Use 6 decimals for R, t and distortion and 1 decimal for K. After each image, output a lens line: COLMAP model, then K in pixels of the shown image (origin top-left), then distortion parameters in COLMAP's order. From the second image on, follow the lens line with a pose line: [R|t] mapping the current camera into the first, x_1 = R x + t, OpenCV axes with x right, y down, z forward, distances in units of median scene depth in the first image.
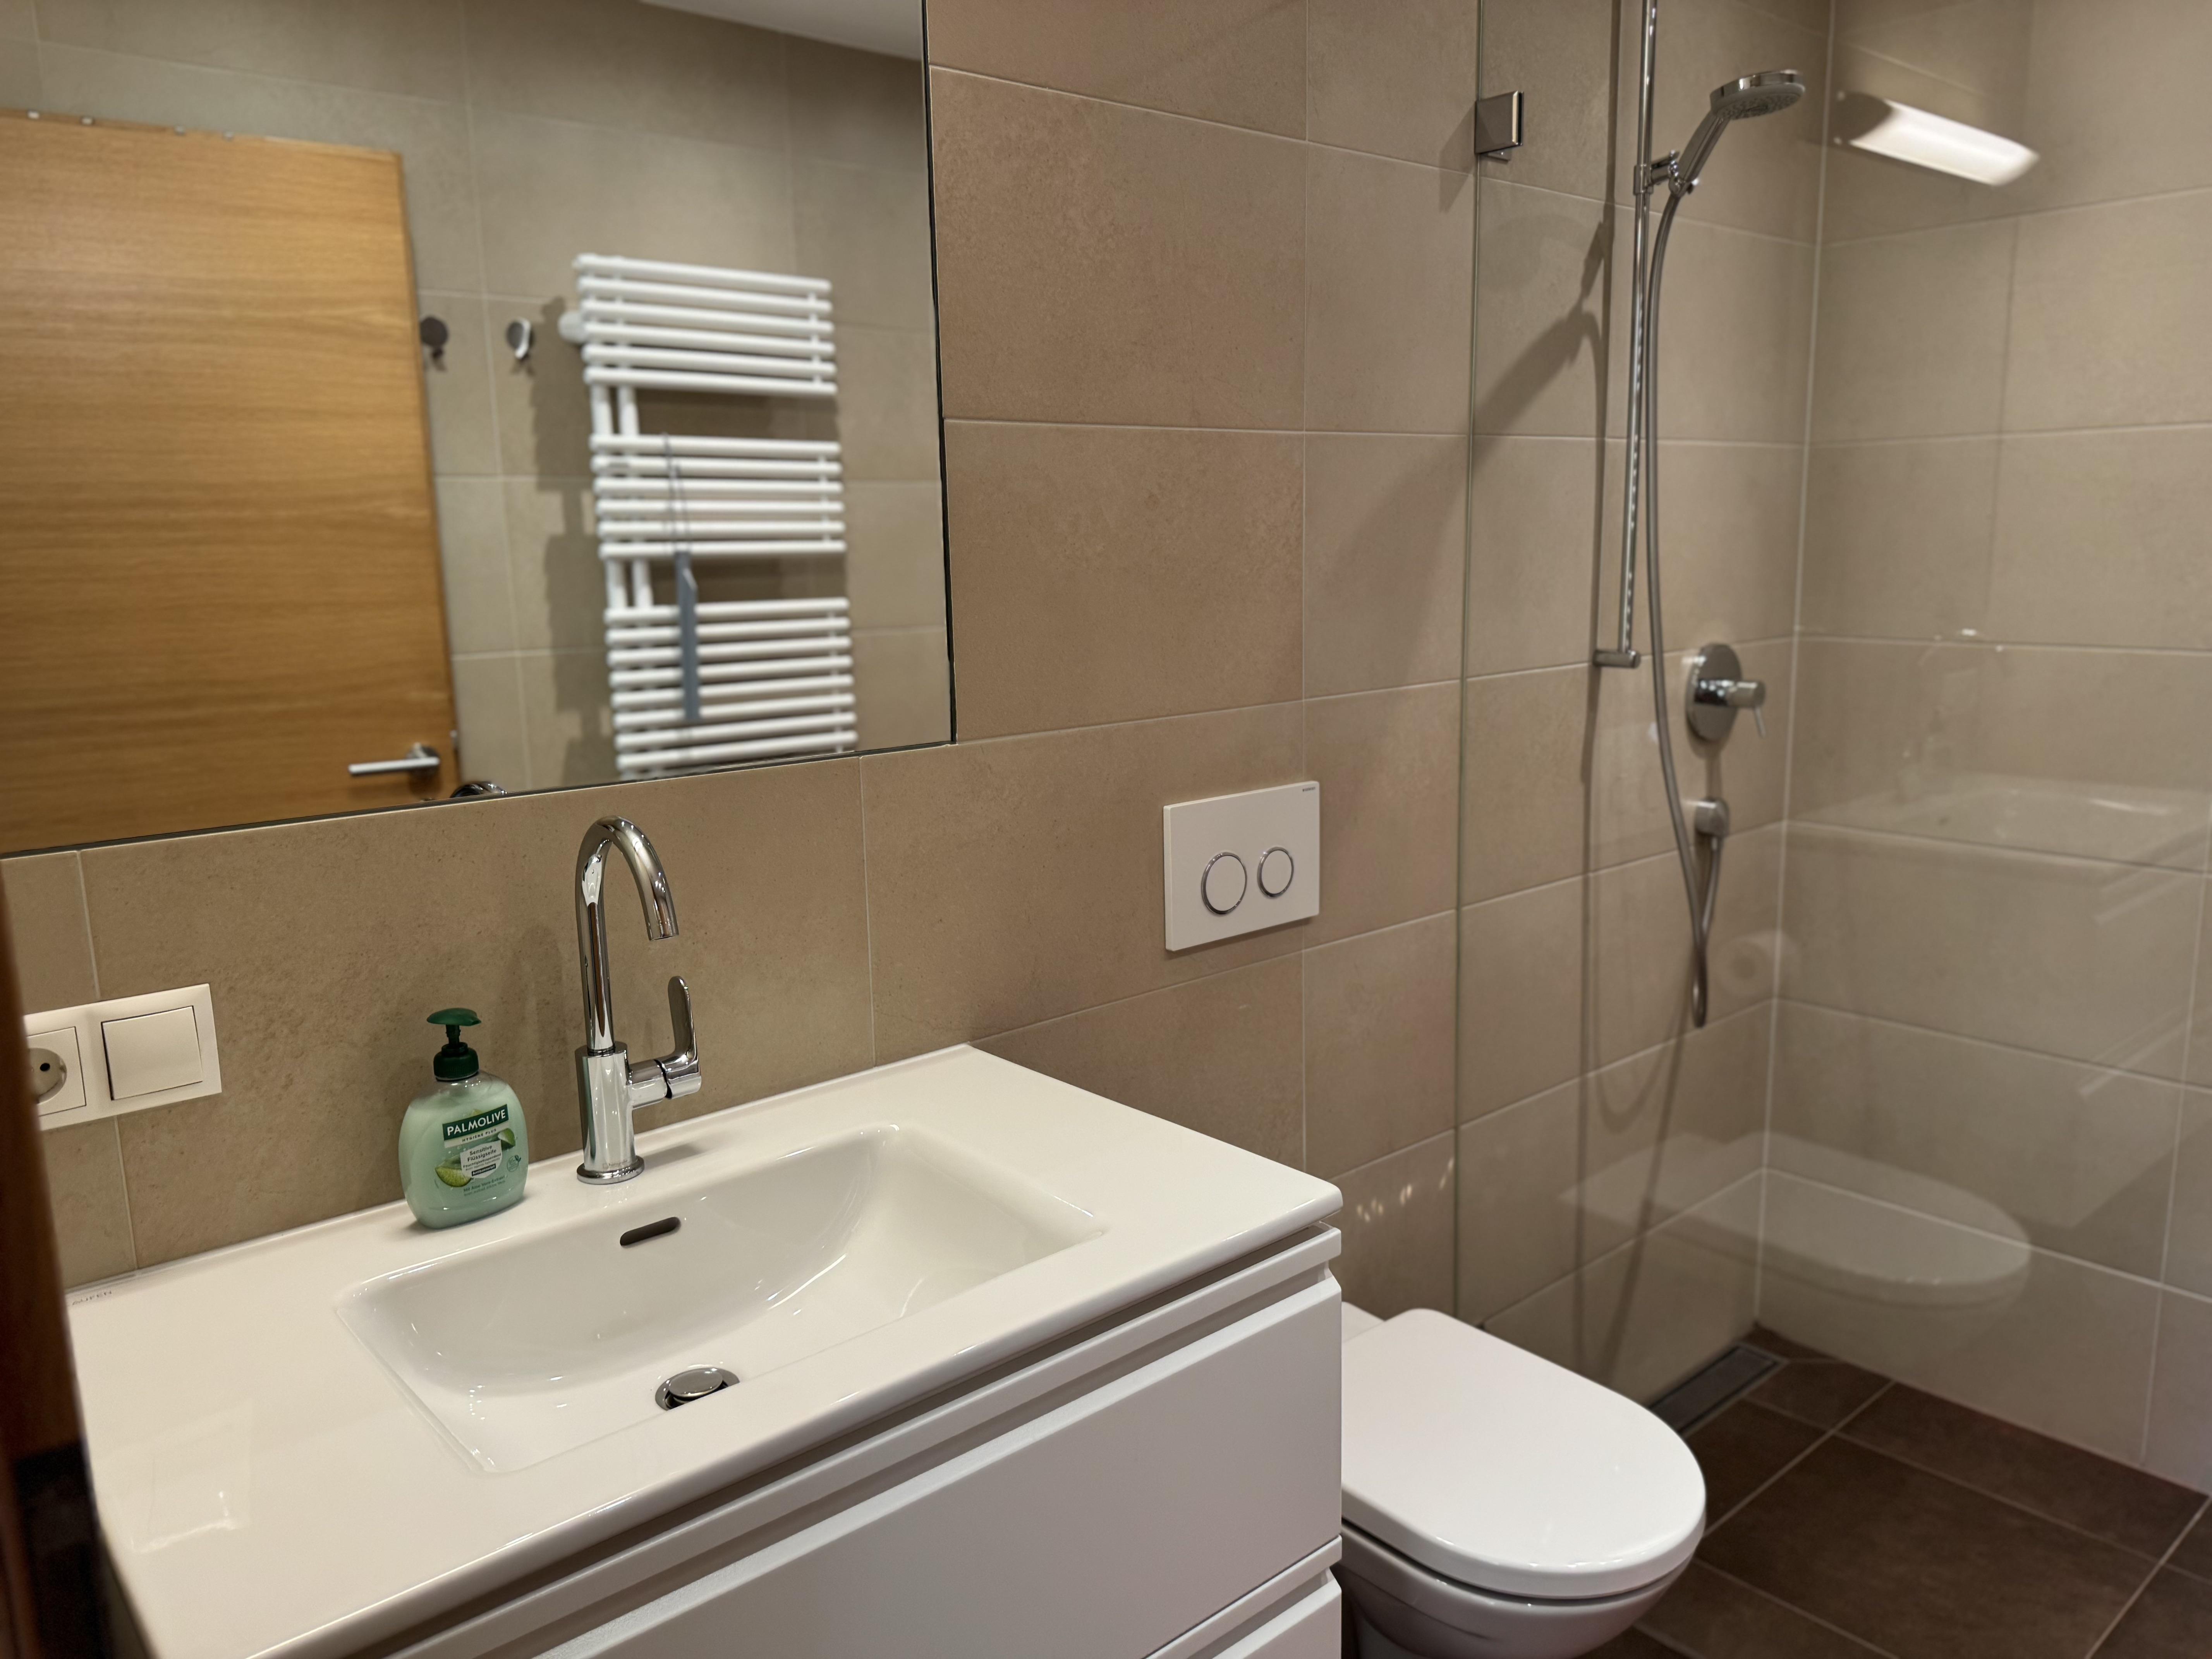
lens RADIAL K [[1603.7, 0, 1103.1], [0, 1603.7, 817.9], [0, 0, 1]] dist [0.025506, -0.029393]
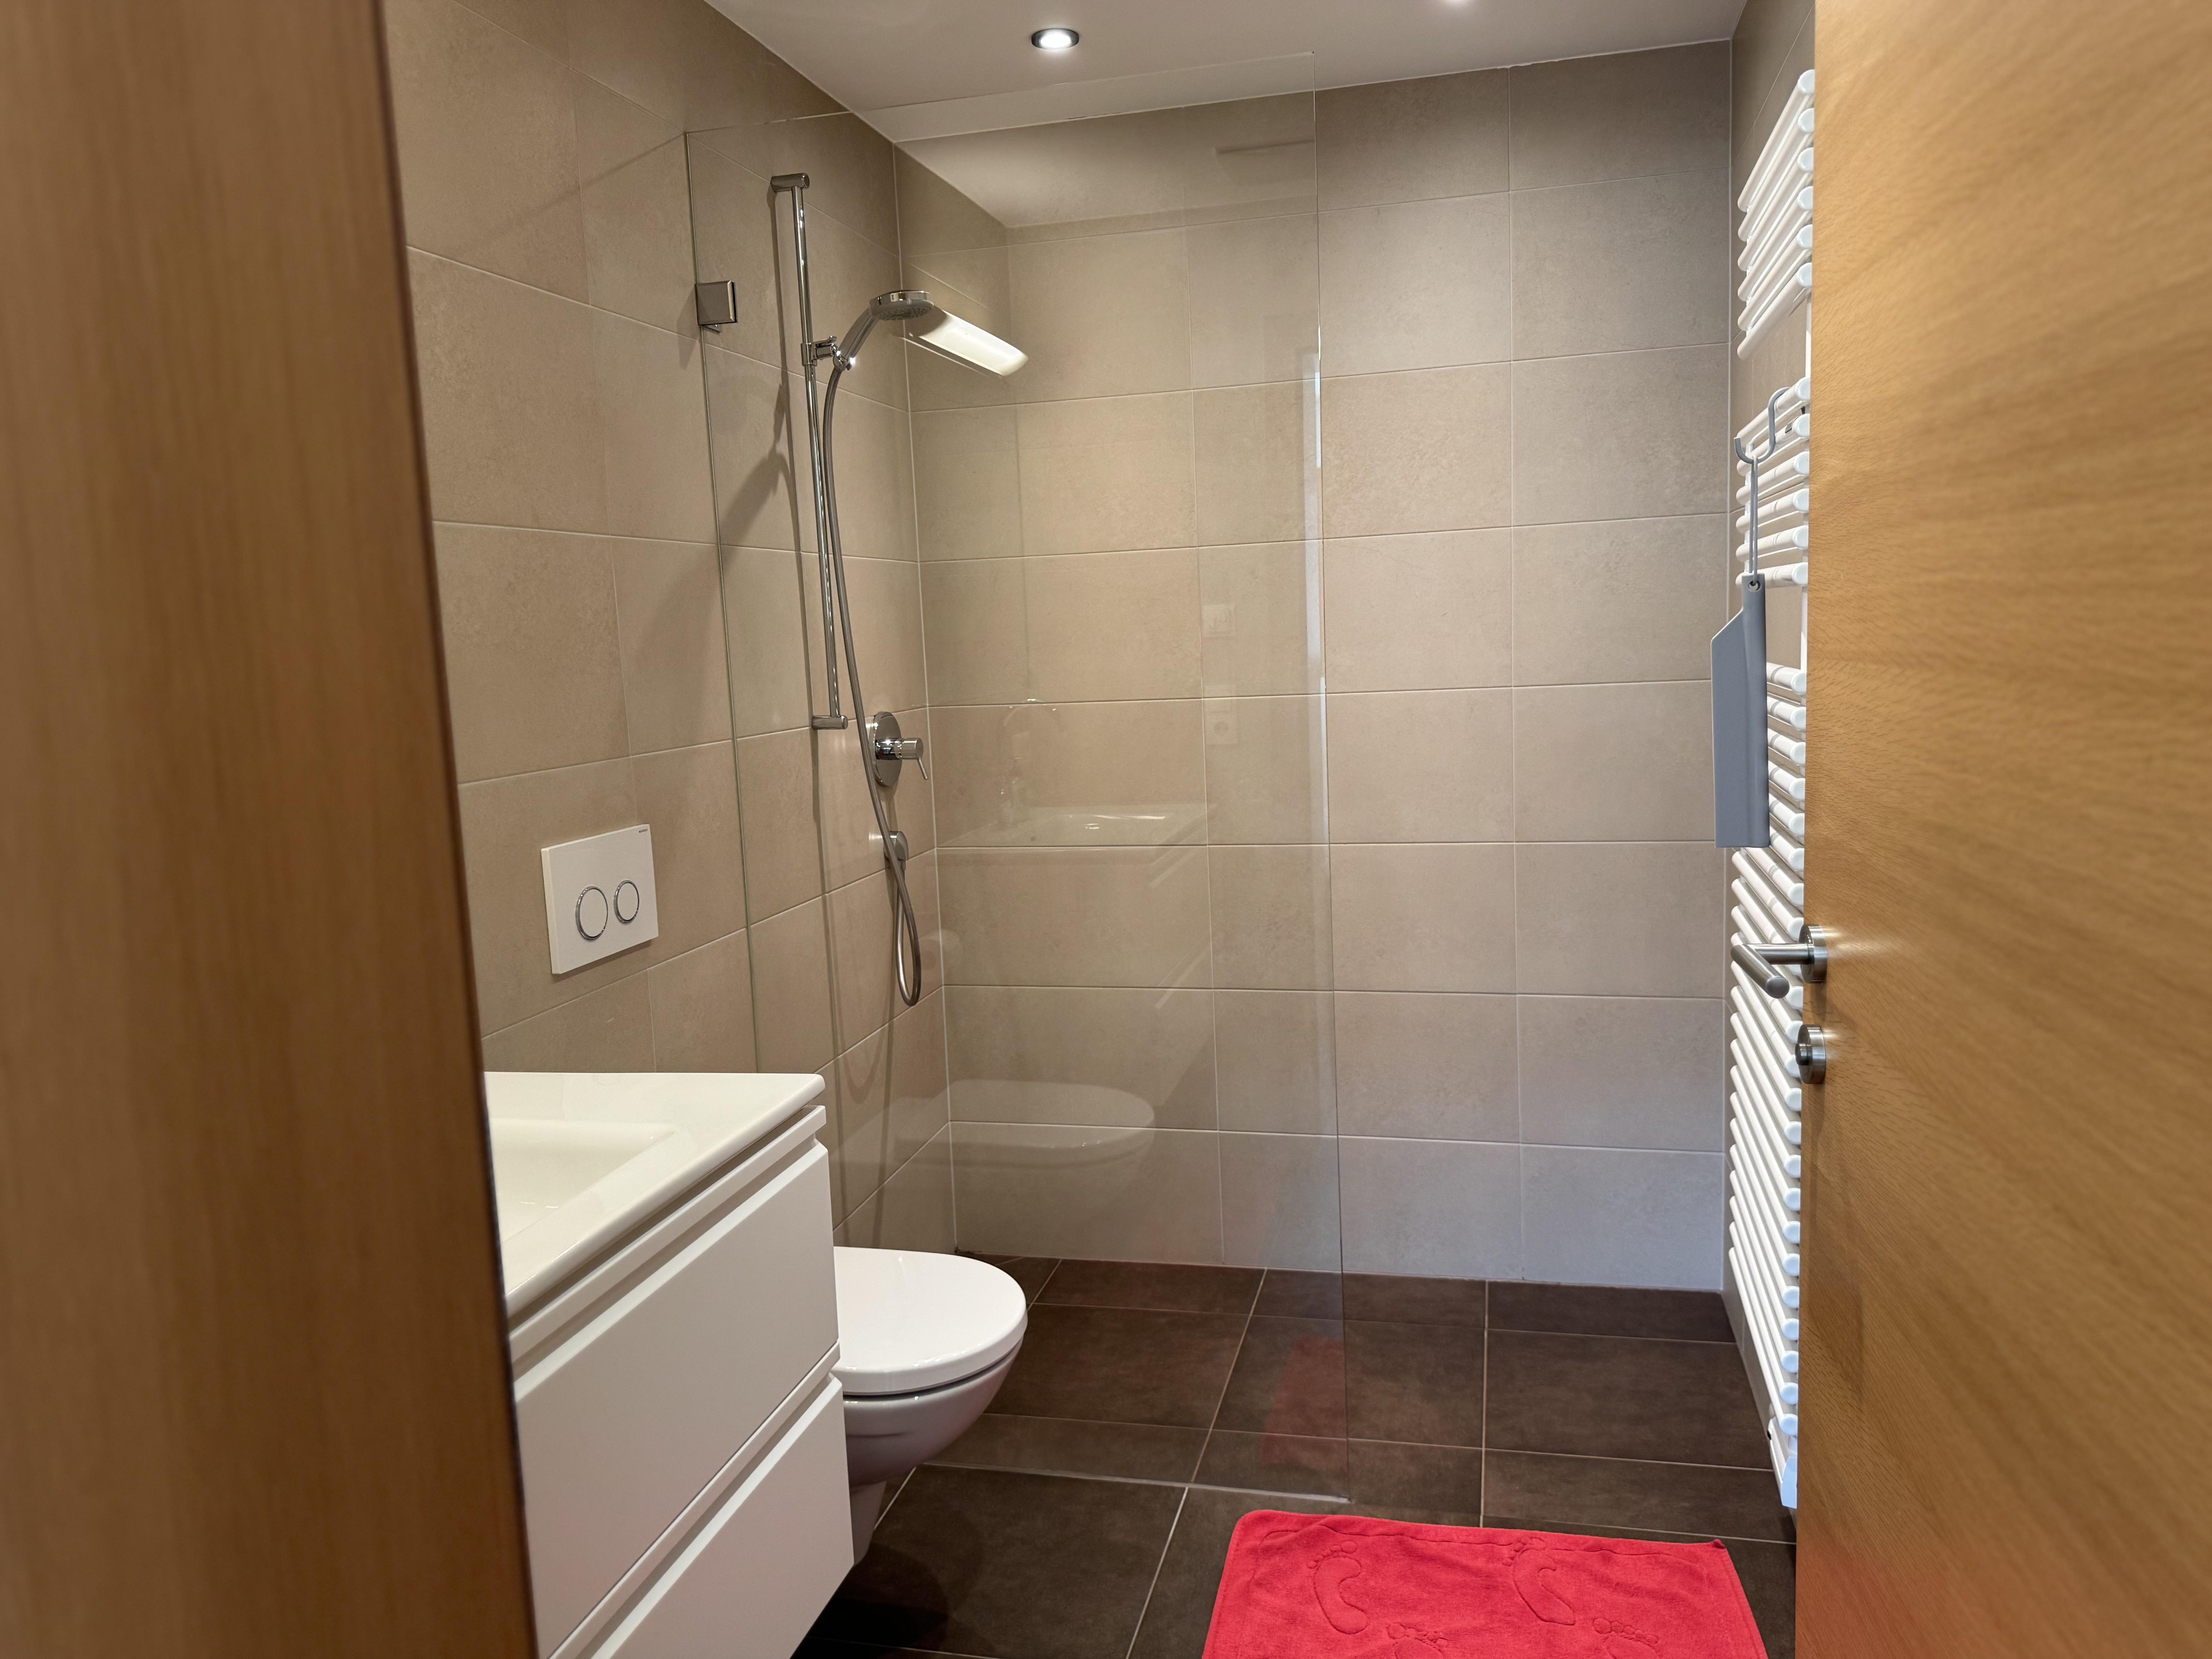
lens RADIAL K [[1547.1, 0, 1106.1], [0, 1547.1, 825.6], [0, 0, 1]] dist [0.091511, -0.008994]
pose [[0.820939, -0.093055, 0.563382, -0.215690], [0.132280, 0.990785, -0.029103, 0.050638], [-0.555483, 0.098416, 0.825684, -0.143833]]
